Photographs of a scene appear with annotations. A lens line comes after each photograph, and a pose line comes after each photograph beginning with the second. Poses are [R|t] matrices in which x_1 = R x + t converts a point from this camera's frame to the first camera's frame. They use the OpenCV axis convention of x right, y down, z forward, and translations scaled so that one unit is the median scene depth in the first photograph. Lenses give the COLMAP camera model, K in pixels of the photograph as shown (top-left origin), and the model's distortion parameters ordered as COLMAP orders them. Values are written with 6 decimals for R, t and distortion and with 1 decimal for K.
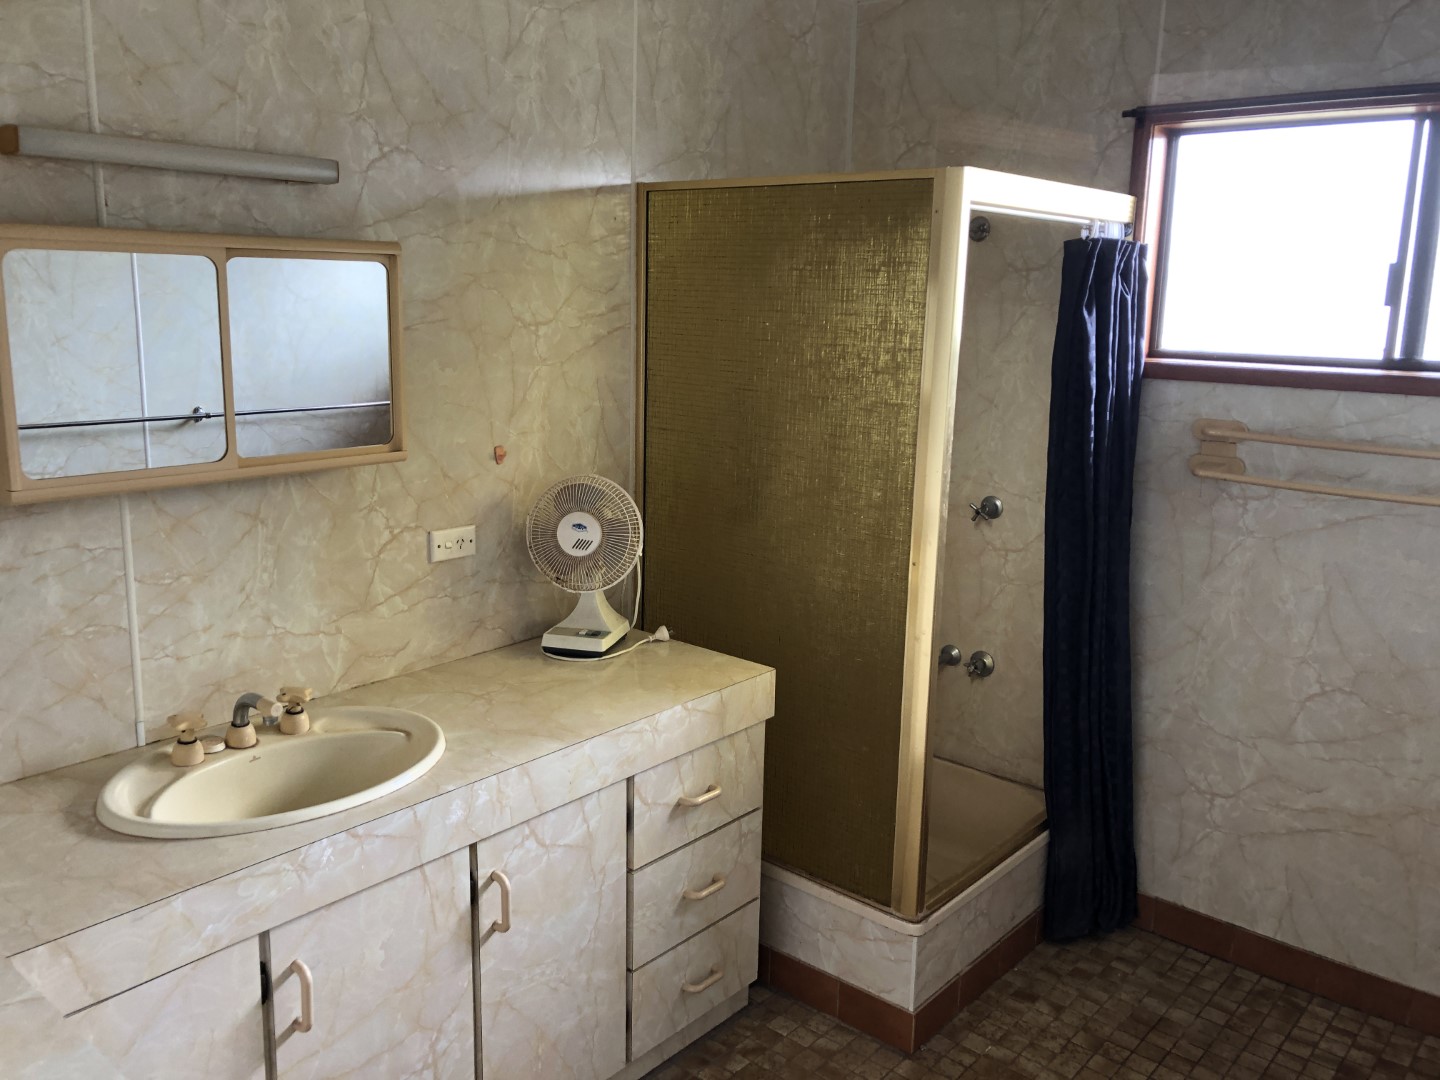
lens RADIAL K [[1171.5, 0, 720.2], [0, 1171.5, 538.1], [0, 0, 1]] dist [0.119531, -0.343715]
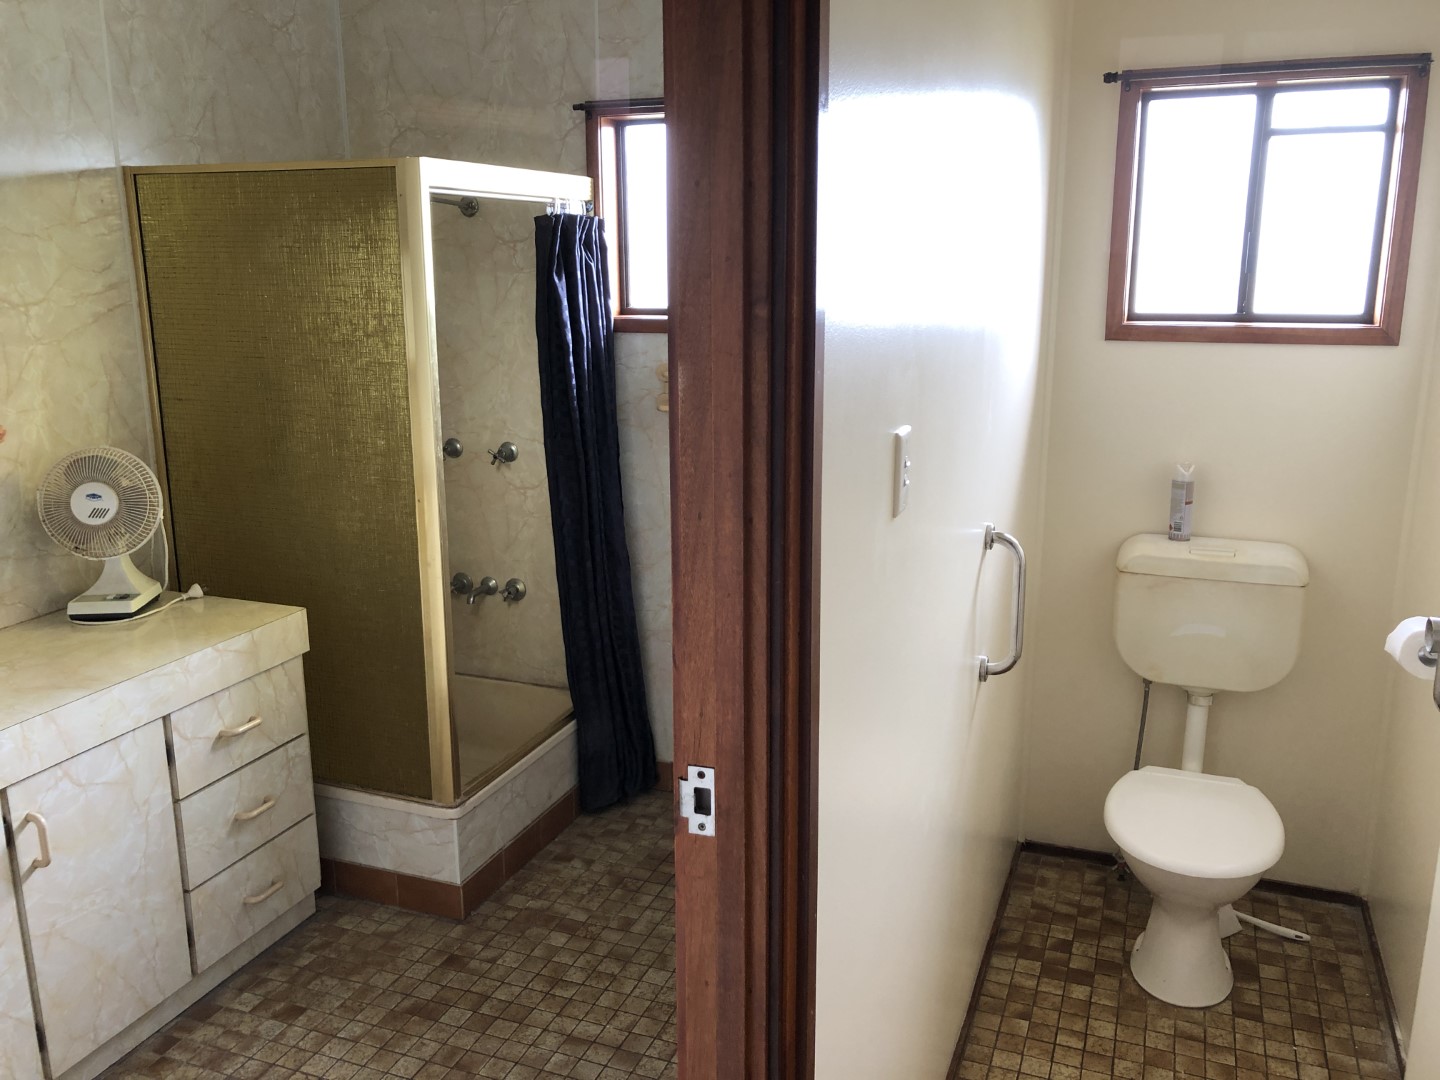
lens RADIAL K [[1184.1, 0, 722.0], [0, 1184.1, 532.7], [0, 0, 1]] dist [0.013456, 0.011095]
pose [[0.943295, -0.101150, 0.316169, 0.068935], [0.094021, 0.994854, 0.037766, 0.034509], [-0.318362, -0.005898, 0.947951, -0.183625]]
